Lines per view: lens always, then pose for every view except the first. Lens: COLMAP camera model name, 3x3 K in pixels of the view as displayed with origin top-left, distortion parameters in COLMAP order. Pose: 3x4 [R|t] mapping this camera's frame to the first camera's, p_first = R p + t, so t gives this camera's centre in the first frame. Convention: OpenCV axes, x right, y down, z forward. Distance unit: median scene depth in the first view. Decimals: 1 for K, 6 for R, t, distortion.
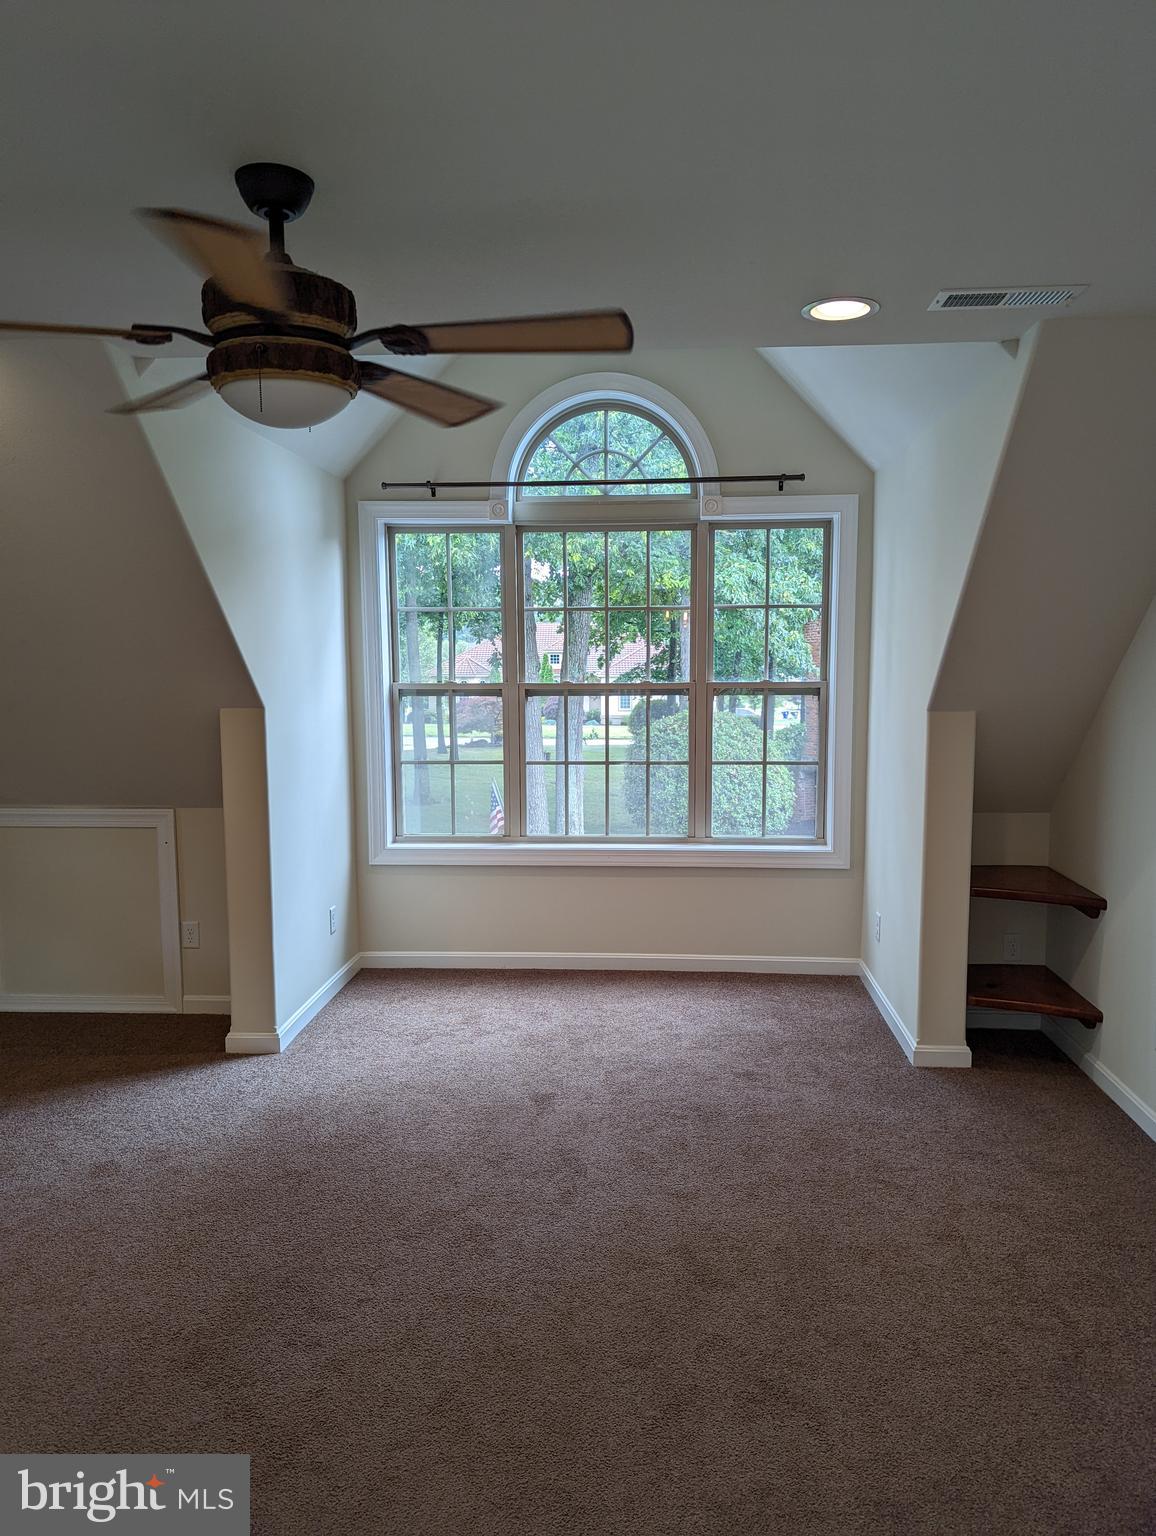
lens RADIAL K [[1083.2, 0, 587.6], [0, 1083.2, 762.3], [0, 0, 1]] dist [0.005734, 0.004982]
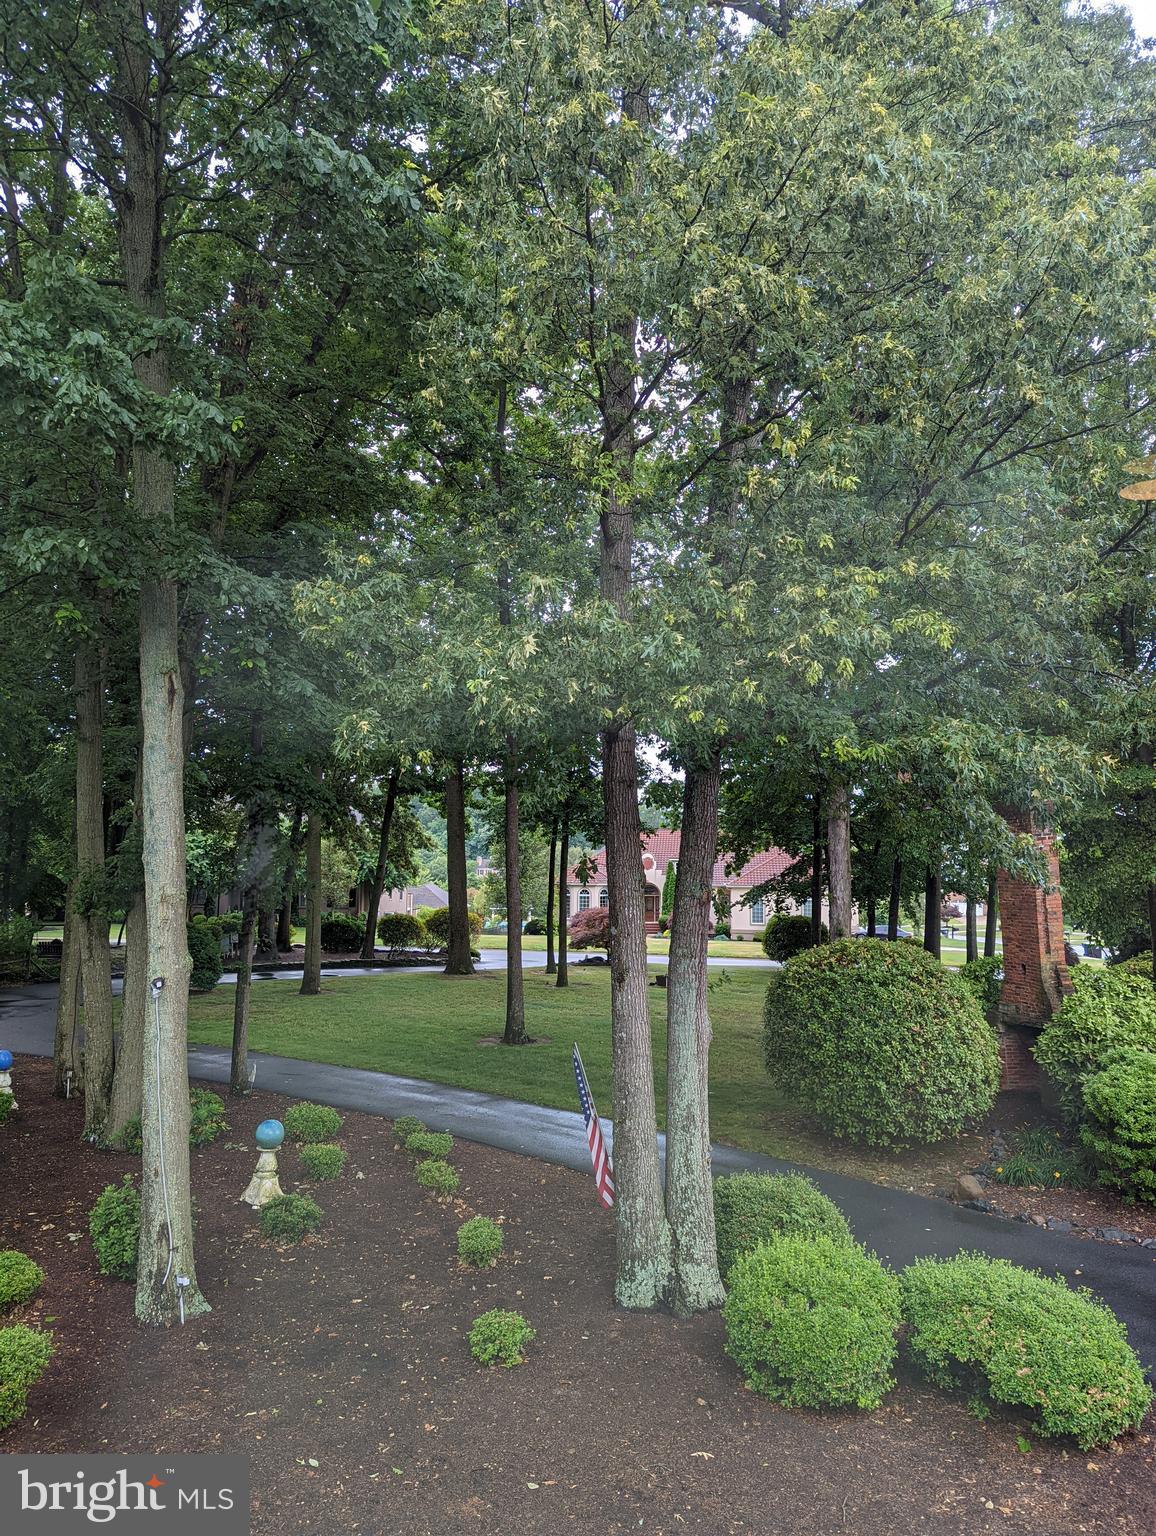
lens RADIAL K [[1083.2, 0, 582.6], [0, 1083.2, 766.7], [0, 0, 1]] dist [0.005734, 0.004982]
pose [[0.992439, 0.001805, -0.122728, 0.000766], [-0.024622, 0.982495, -0.184657, -0.021831], [0.120246, 0.186282, 0.975110, 0.215142]]
